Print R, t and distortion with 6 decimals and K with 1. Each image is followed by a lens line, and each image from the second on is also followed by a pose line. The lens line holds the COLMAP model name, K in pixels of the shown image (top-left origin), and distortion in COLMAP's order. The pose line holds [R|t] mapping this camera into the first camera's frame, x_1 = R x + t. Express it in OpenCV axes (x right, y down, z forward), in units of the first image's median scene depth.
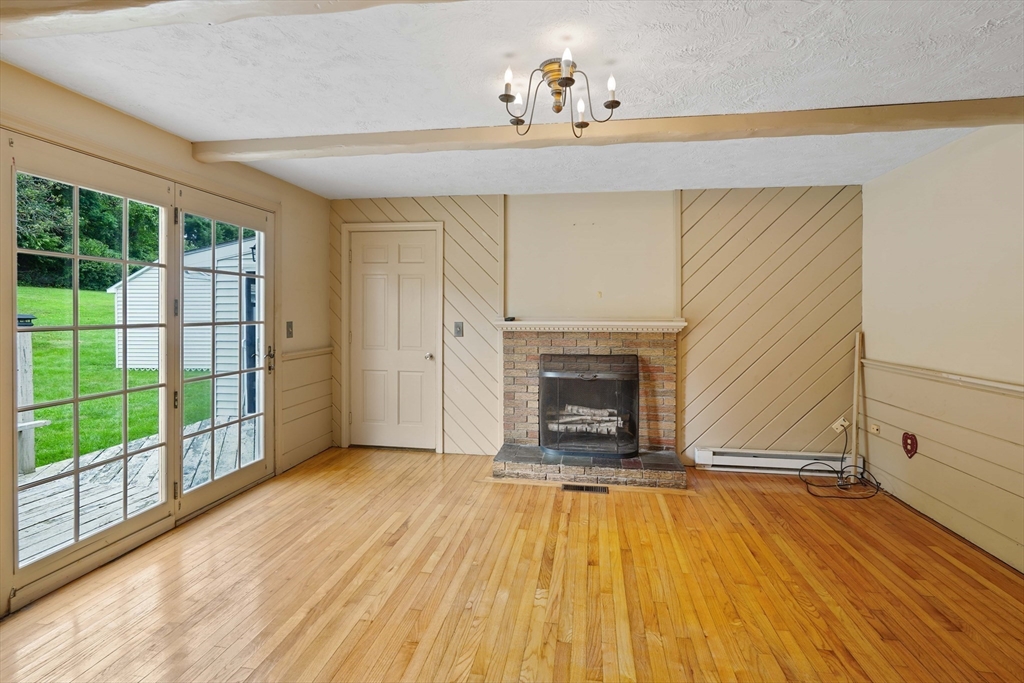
lens RADIAL K [[486.9, 0, 517.8], [0, 486.9, 316.1], [0, 0, 1]] dist [-0.001264, 0.002456]
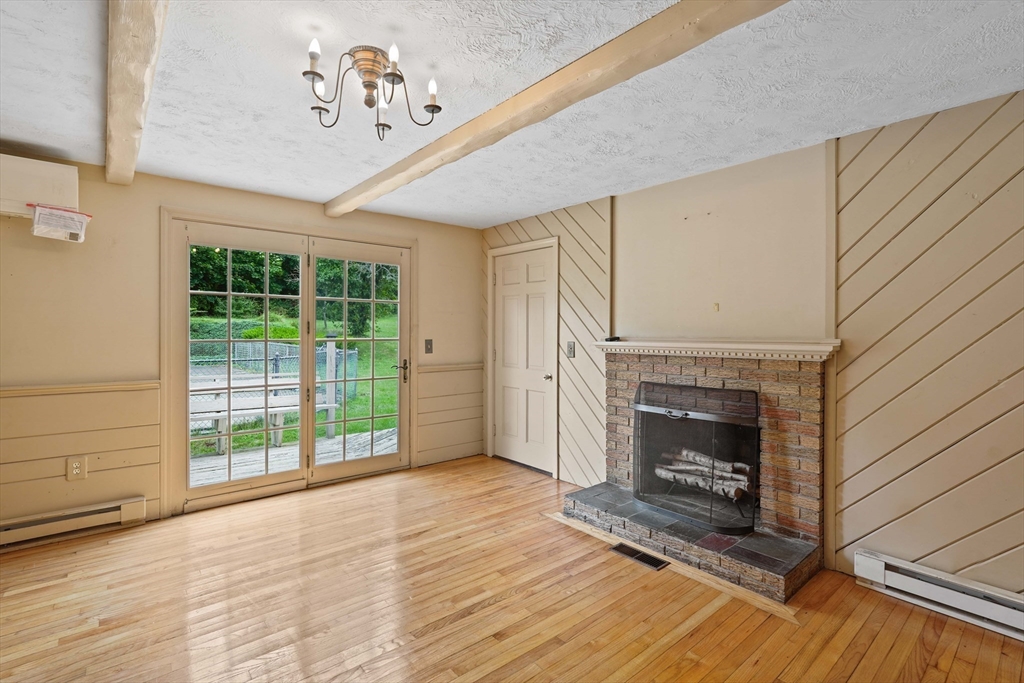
lens RADIAL K [[486.9, 0, 520.7], [0, 486.9, 335.9], [0, 0, 1]] dist [-0.001264, 0.002456]
pose [[0.757145, 0.003727, -0.653236, 0.434973], [-0.005908, 0.999982, -0.001143, 0.002735], [0.653220, 0.004725, 0.757153, 0.243321]]
